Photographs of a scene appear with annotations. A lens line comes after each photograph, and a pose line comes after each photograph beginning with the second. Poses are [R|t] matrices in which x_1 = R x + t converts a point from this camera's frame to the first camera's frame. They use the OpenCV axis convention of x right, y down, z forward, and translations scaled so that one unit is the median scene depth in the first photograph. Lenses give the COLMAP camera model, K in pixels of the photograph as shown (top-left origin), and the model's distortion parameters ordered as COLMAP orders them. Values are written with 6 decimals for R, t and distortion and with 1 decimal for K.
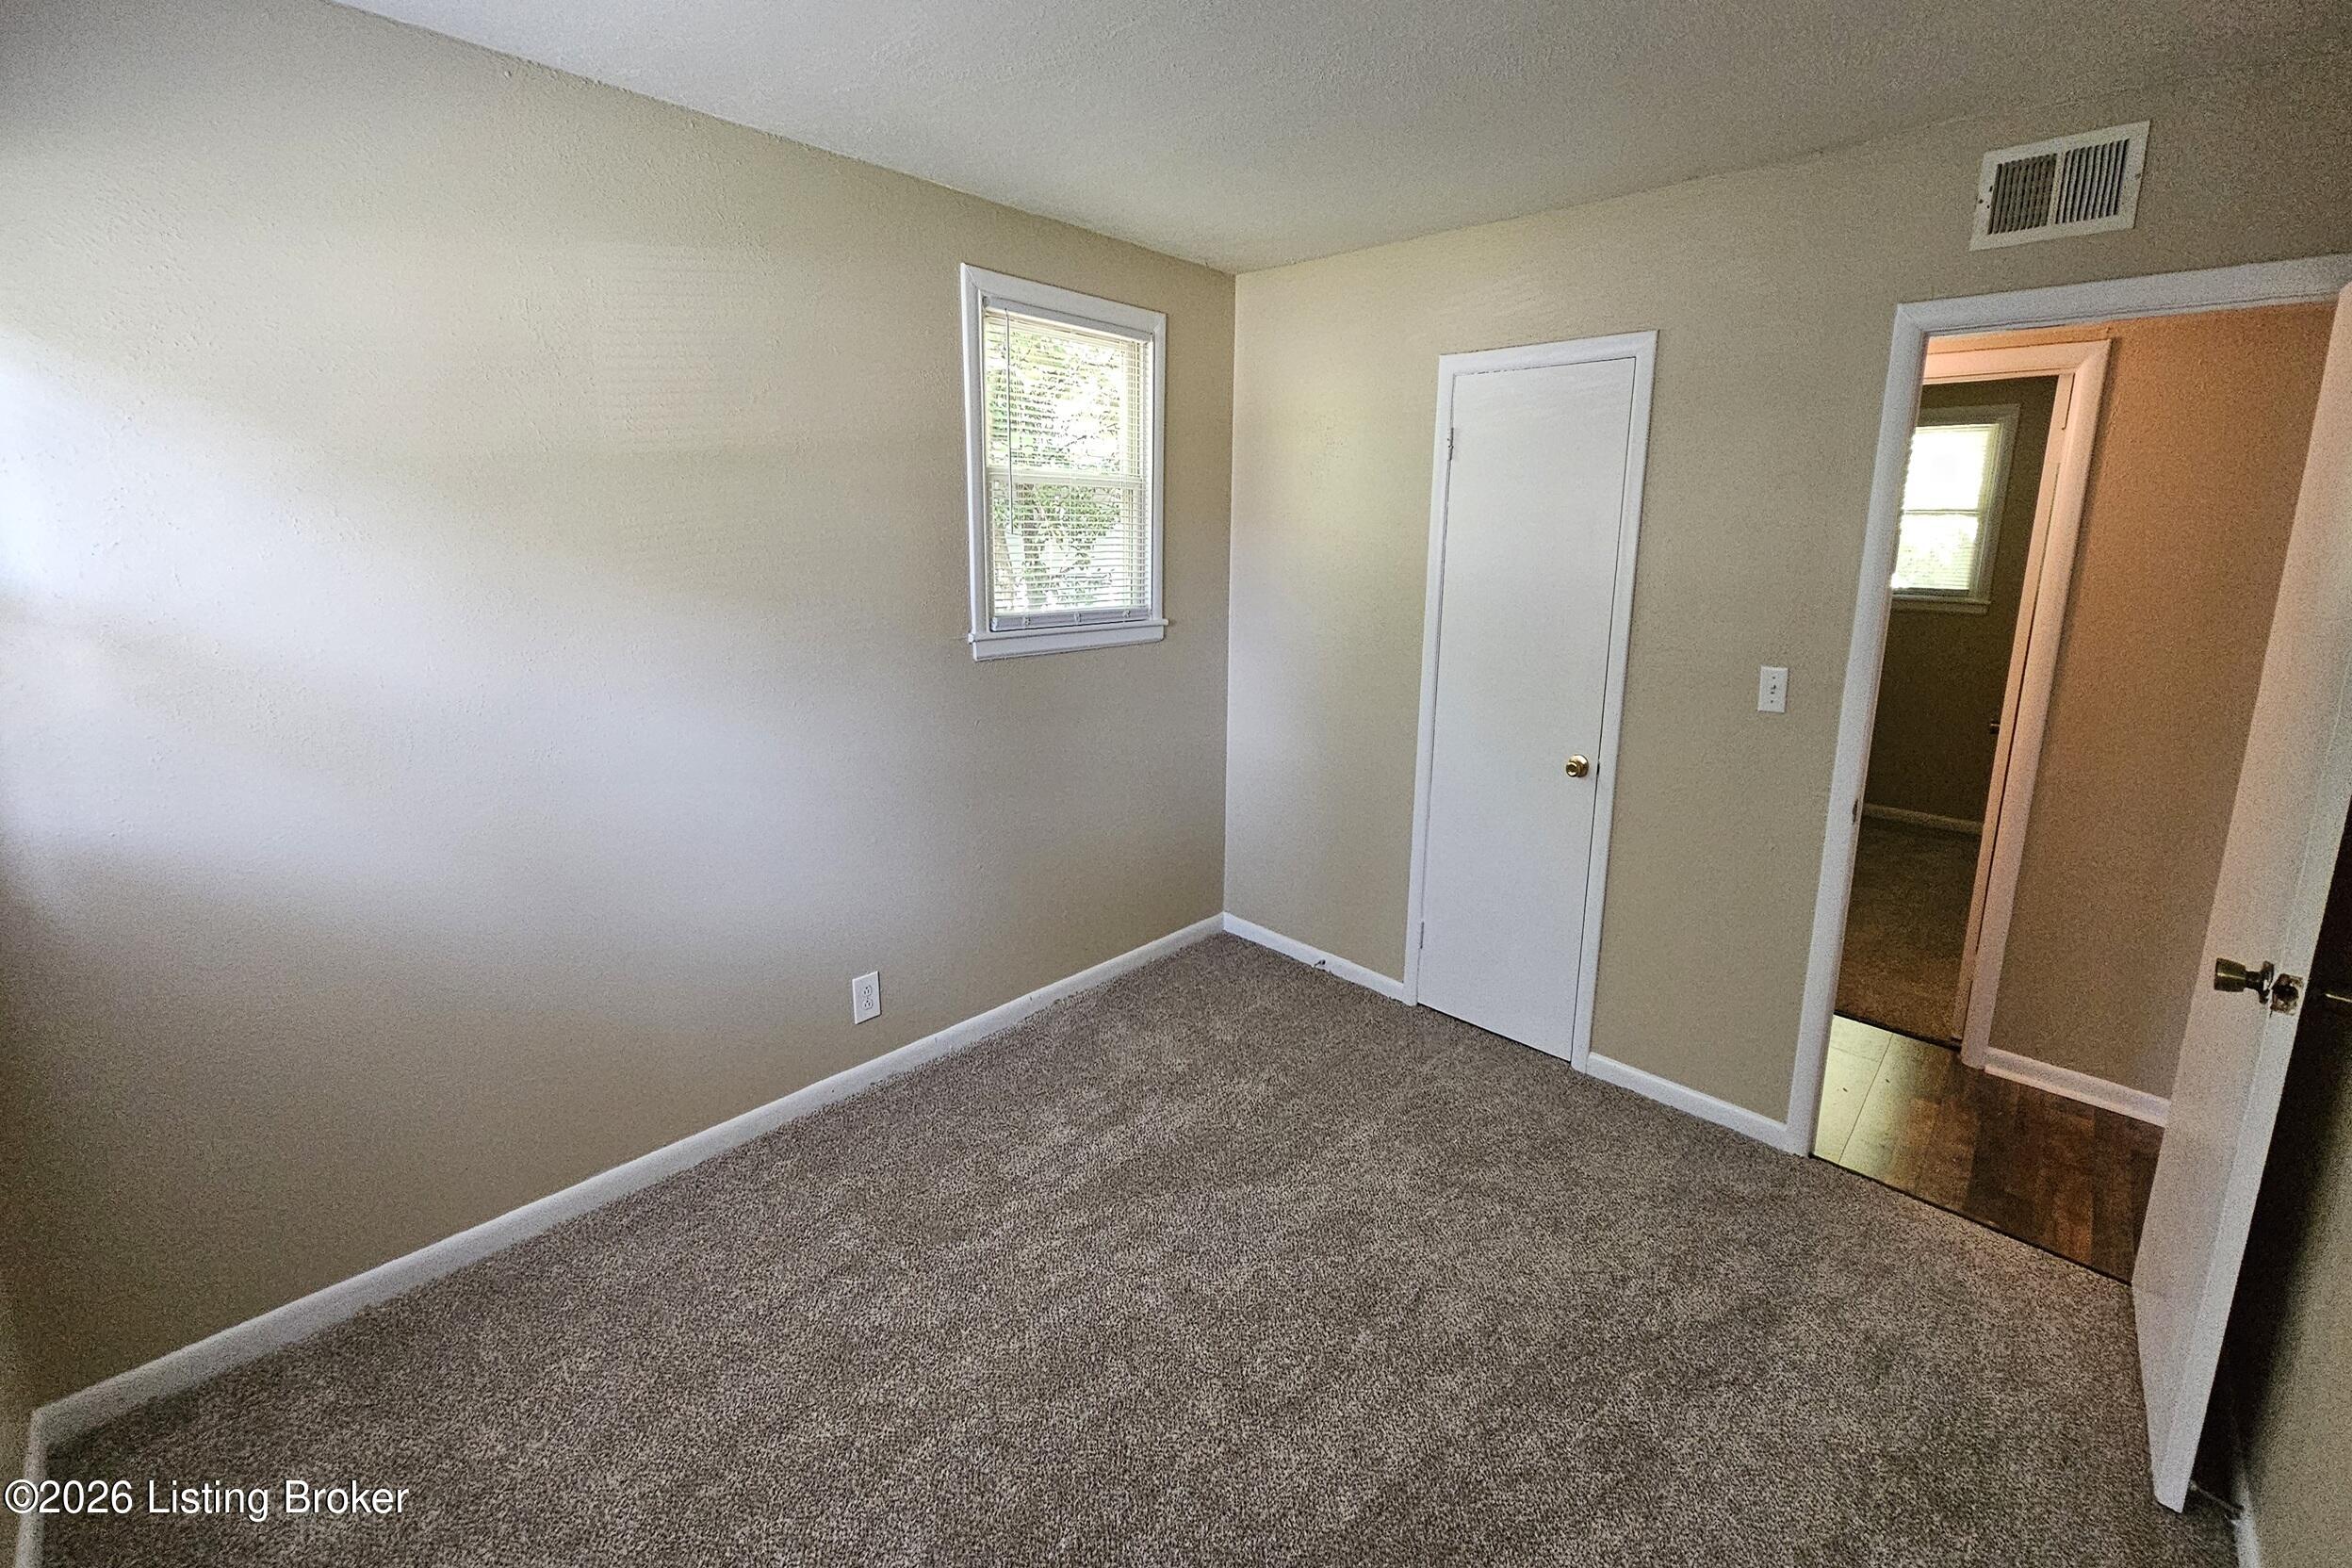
lens RADIAL K [[959.8, 0, 1174.5], [0, 959.8, 697.7], [0, 0, 1]] dist [0.000124, -0.000013]
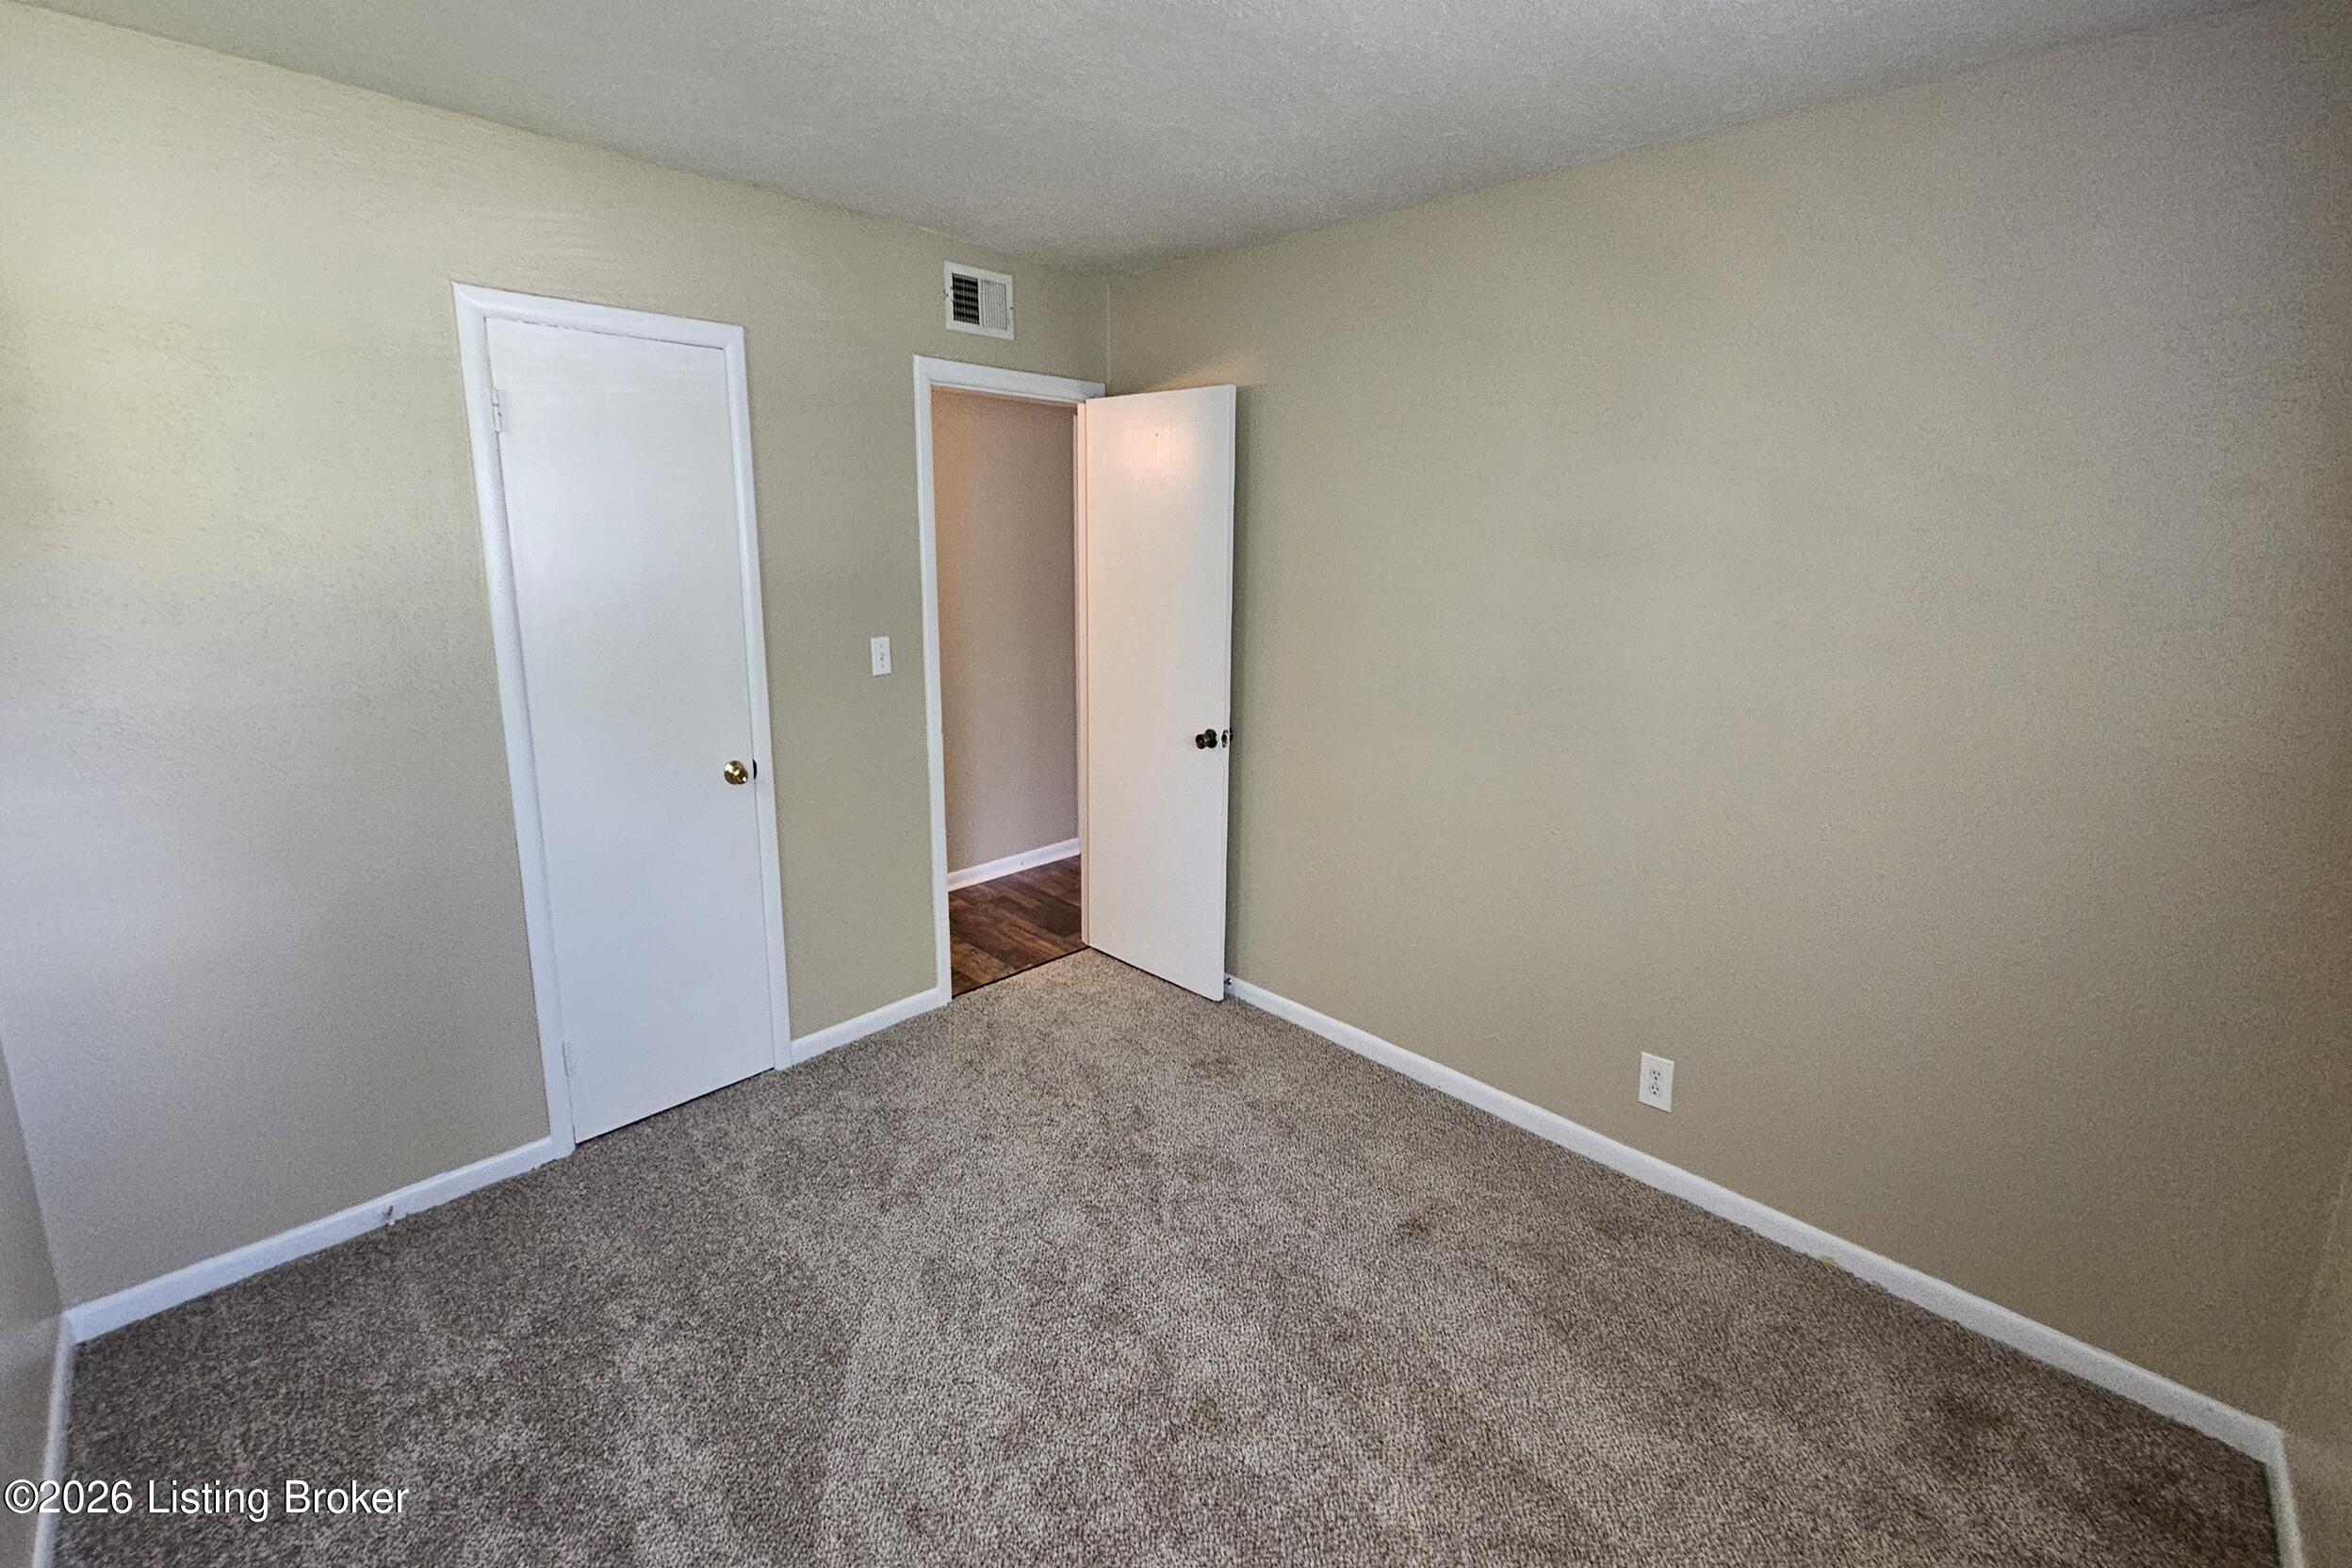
lens RADIAL K [[959.8, 0, 1174.5], [0, 959.8, 697.7], [0, 0, 1]] dist [0.000124, -0.000013]
pose [[0.013819, -0.188435, 0.981988, -0.544704], [0.167578, 0.968628, 0.183514, -0.112578], [-0.985762, 0.162023, 0.044963, 0.560355]]
